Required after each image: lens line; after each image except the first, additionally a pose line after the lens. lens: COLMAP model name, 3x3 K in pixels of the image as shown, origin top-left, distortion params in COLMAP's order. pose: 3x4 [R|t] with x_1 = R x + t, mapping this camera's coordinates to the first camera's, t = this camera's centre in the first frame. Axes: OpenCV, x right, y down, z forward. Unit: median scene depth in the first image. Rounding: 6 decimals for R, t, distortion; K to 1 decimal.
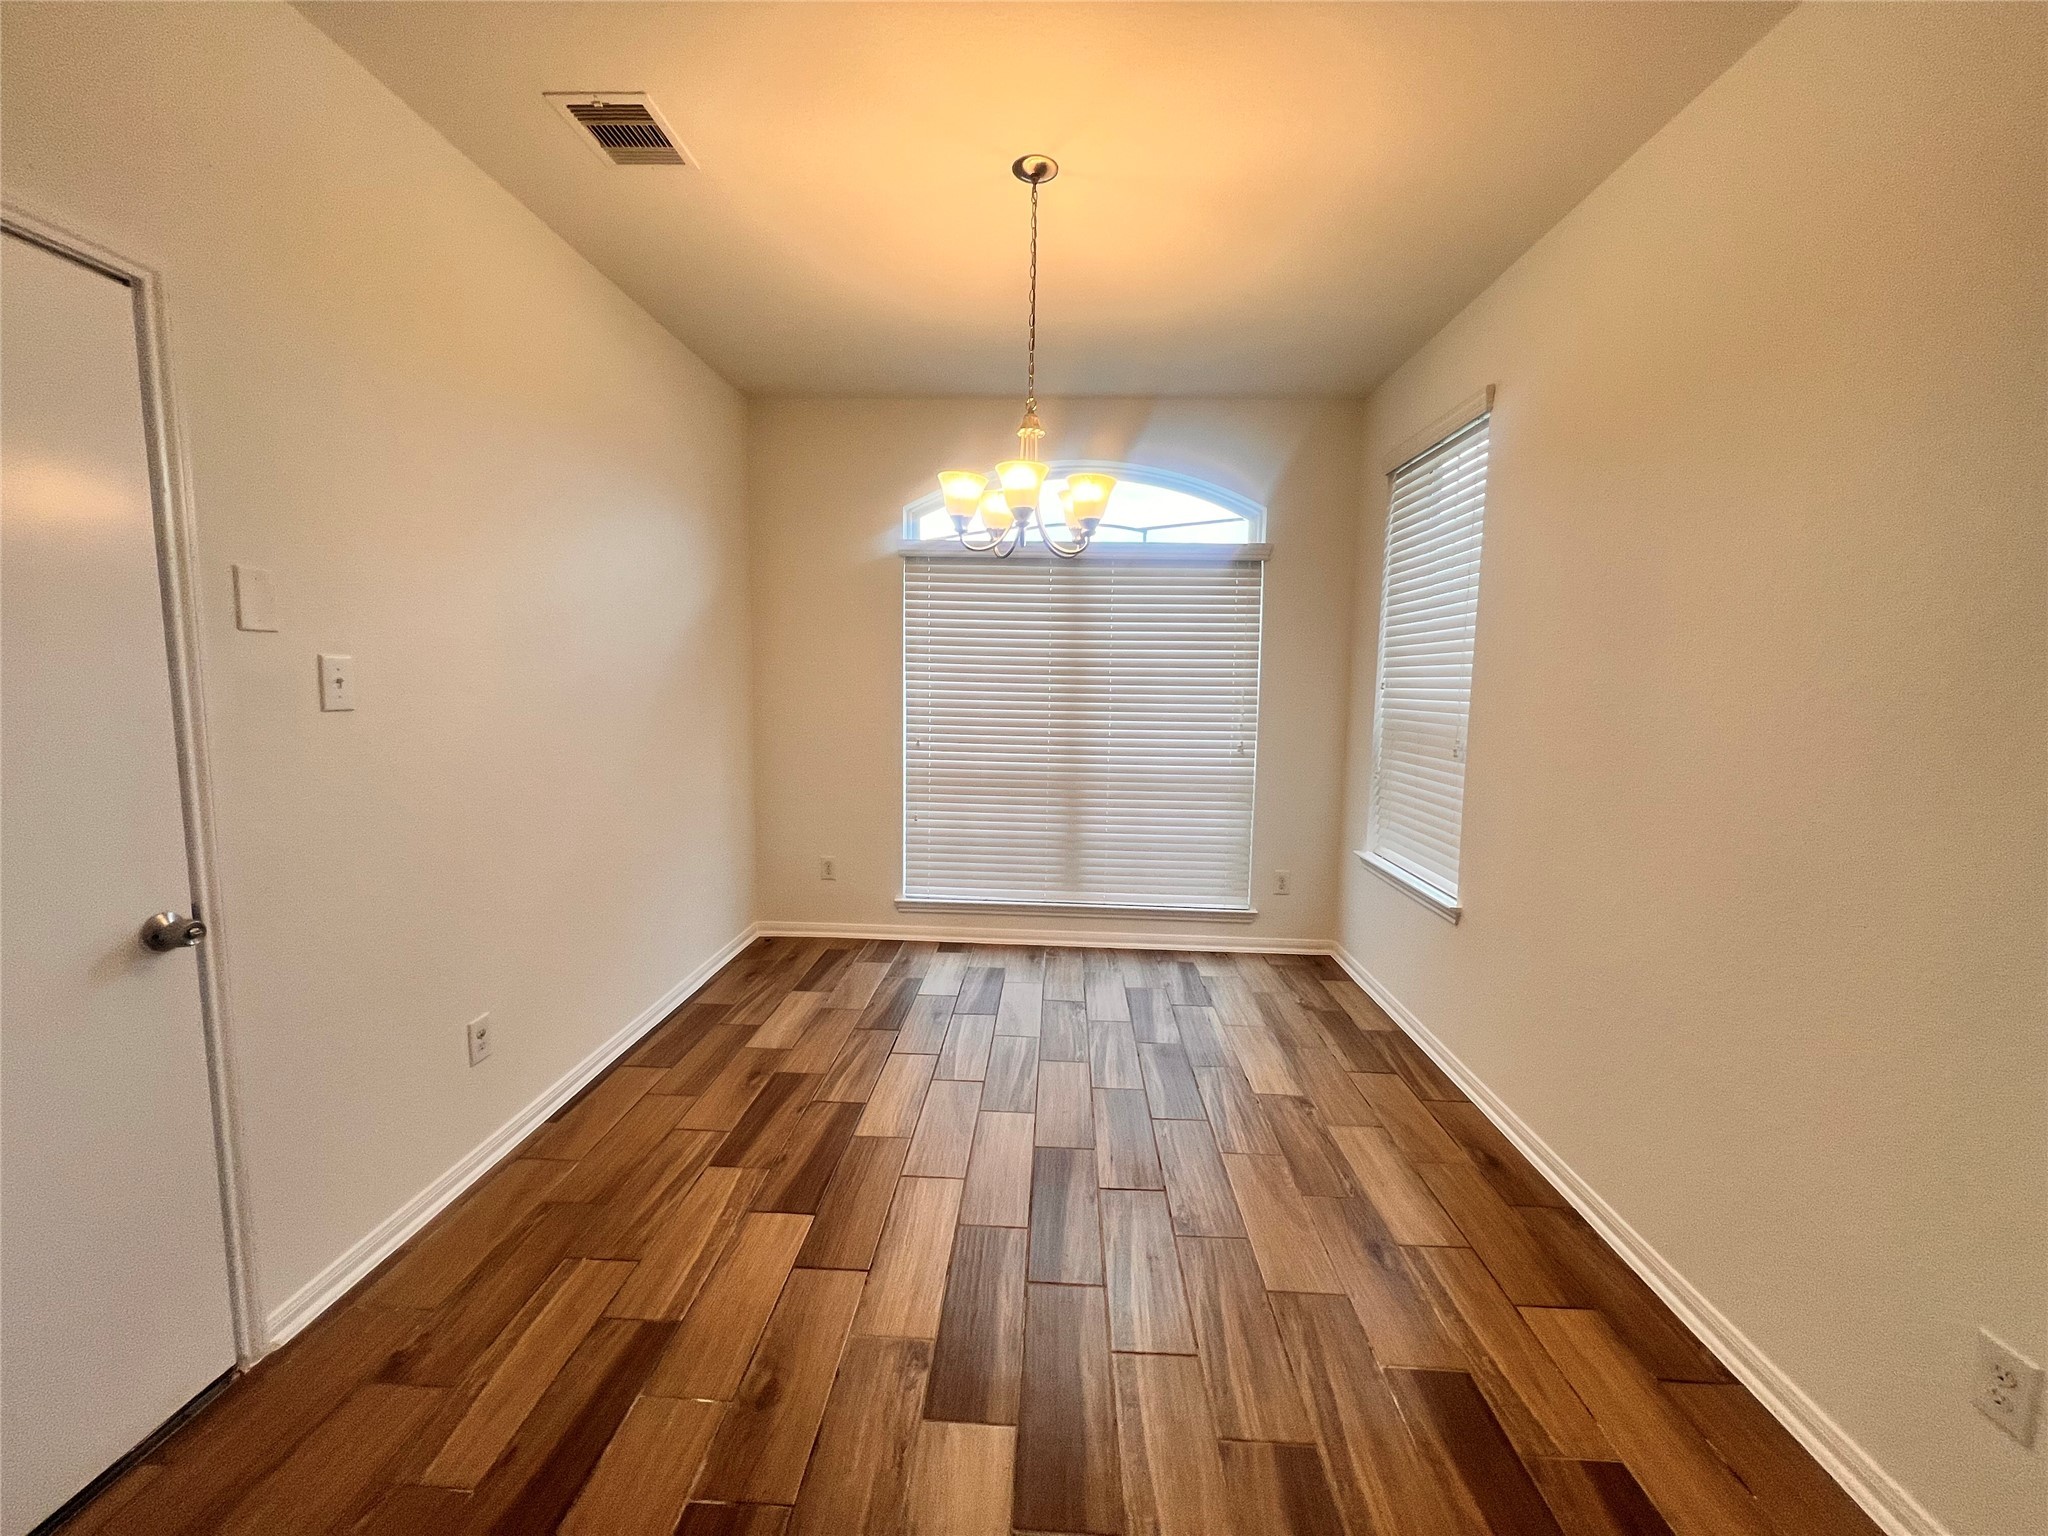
lens RADIAL K [[807.0, 0, 1024.9], [0, 807.0, 763.1], [0, 0, 1]] dist [-0.000833, 0.001377]
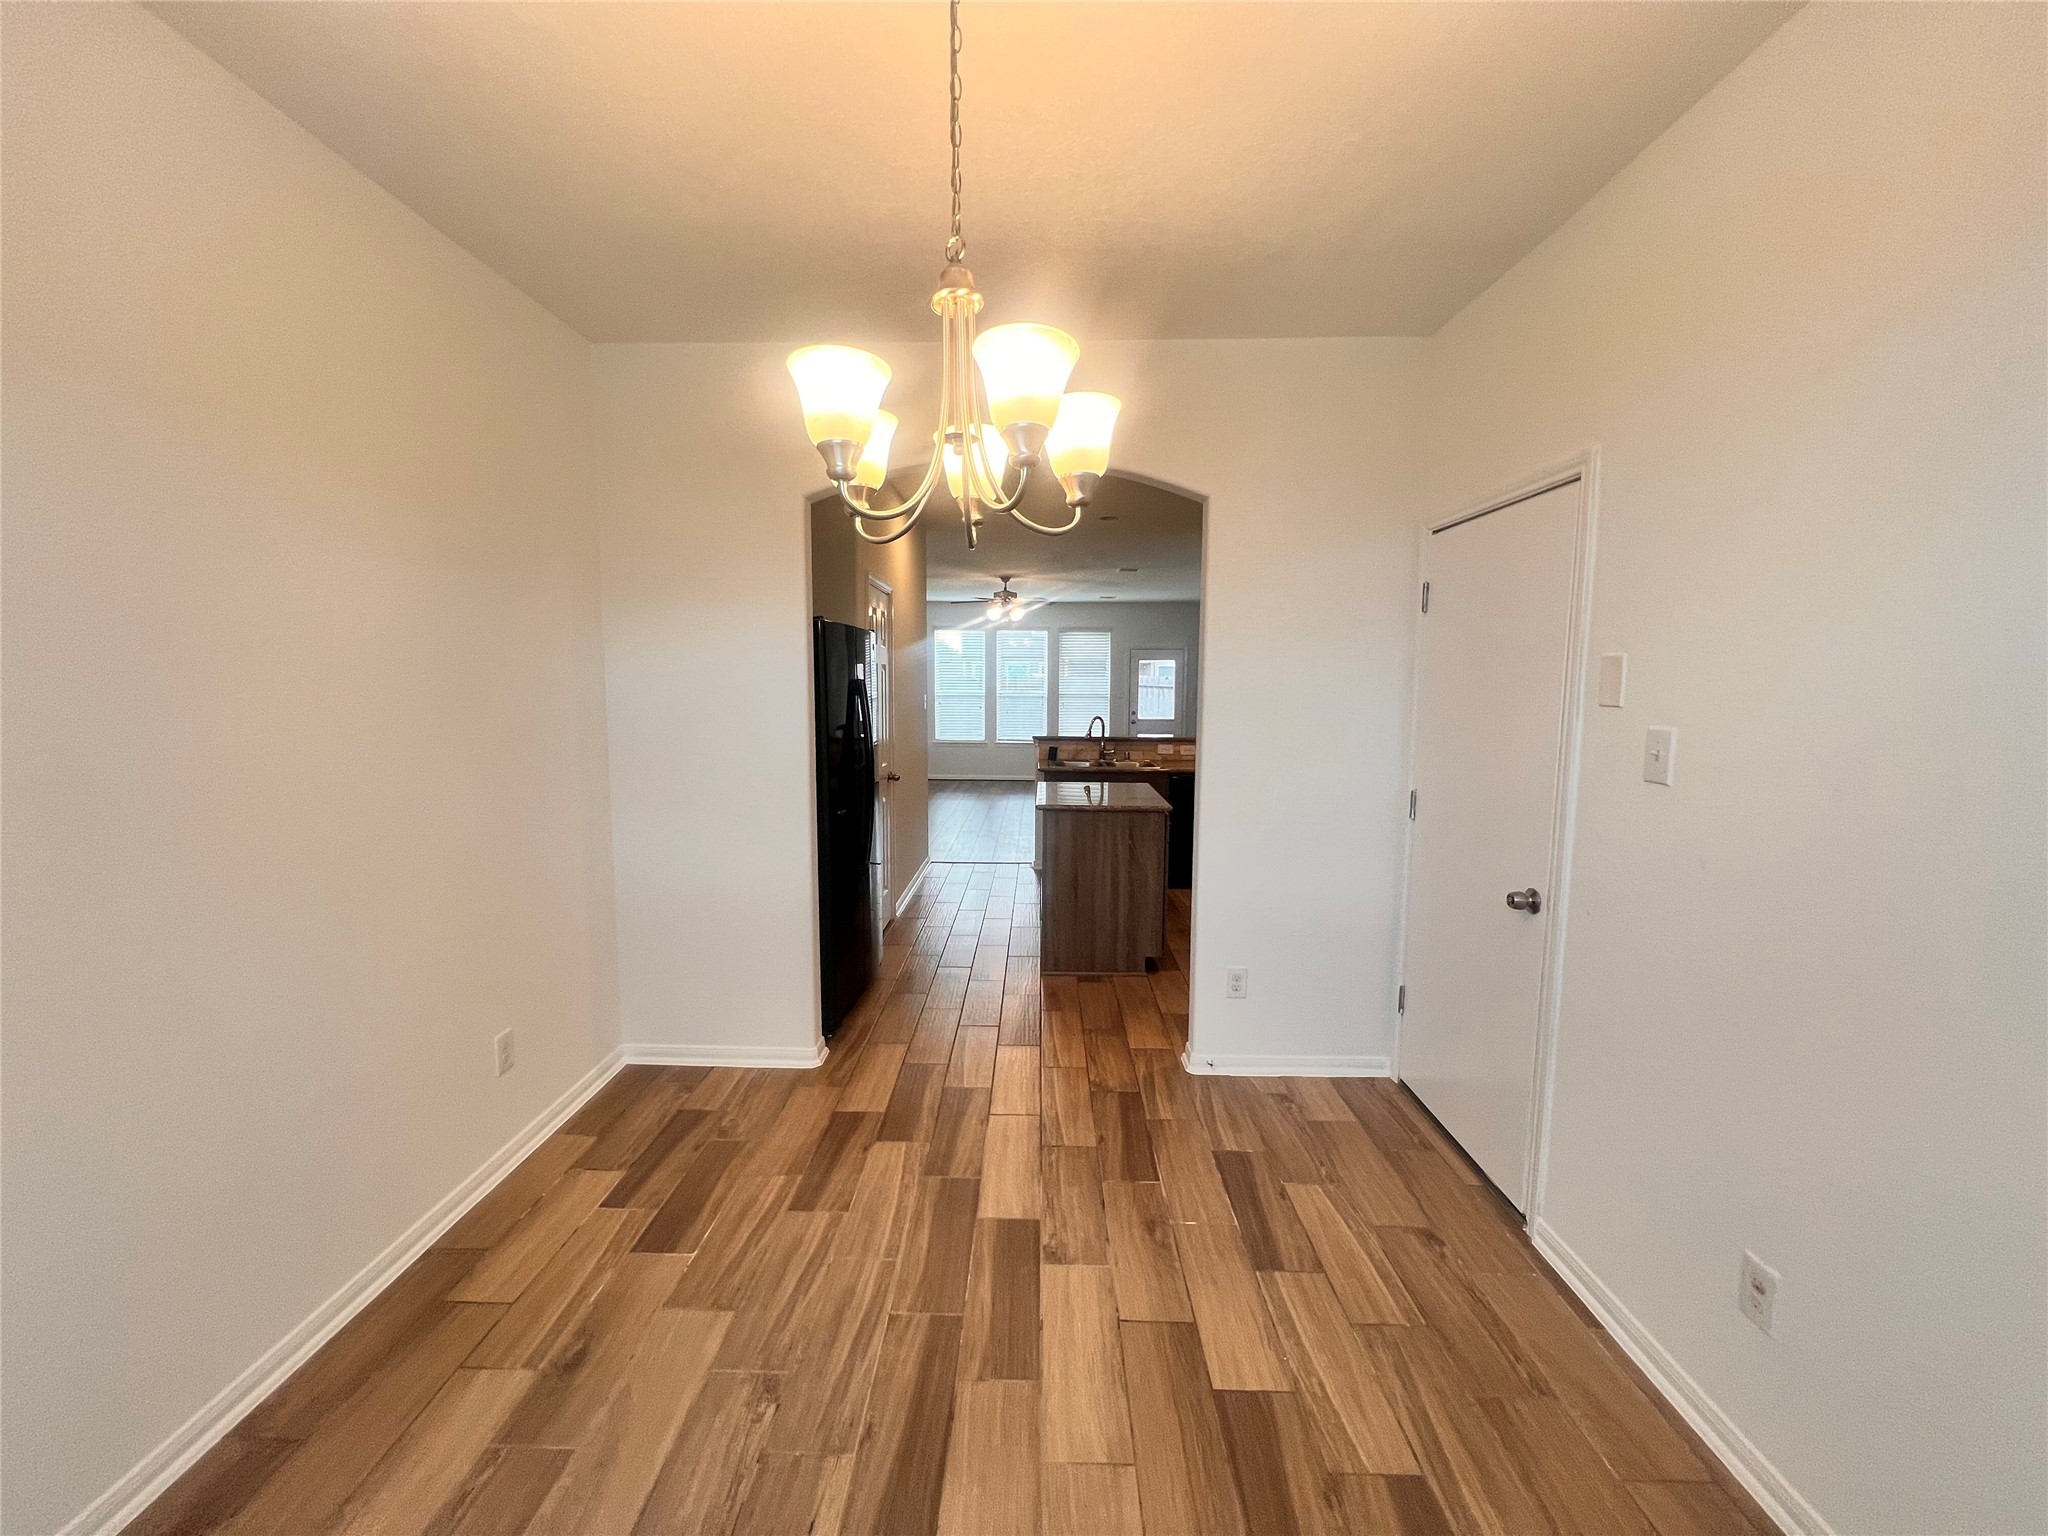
lens RADIAL K [[807.0, 0, 1028.8], [0, 807.0, 760.1], [0, 0, 1]] dist [-0.000833, 0.001377]
pose [[-0.999444, -0.015372, -0.029576, -0.044014], [-0.020996, 0.979487, 0.200411, -0.291424], [0.025889, 0.200921, -0.979265, 2.065969]]
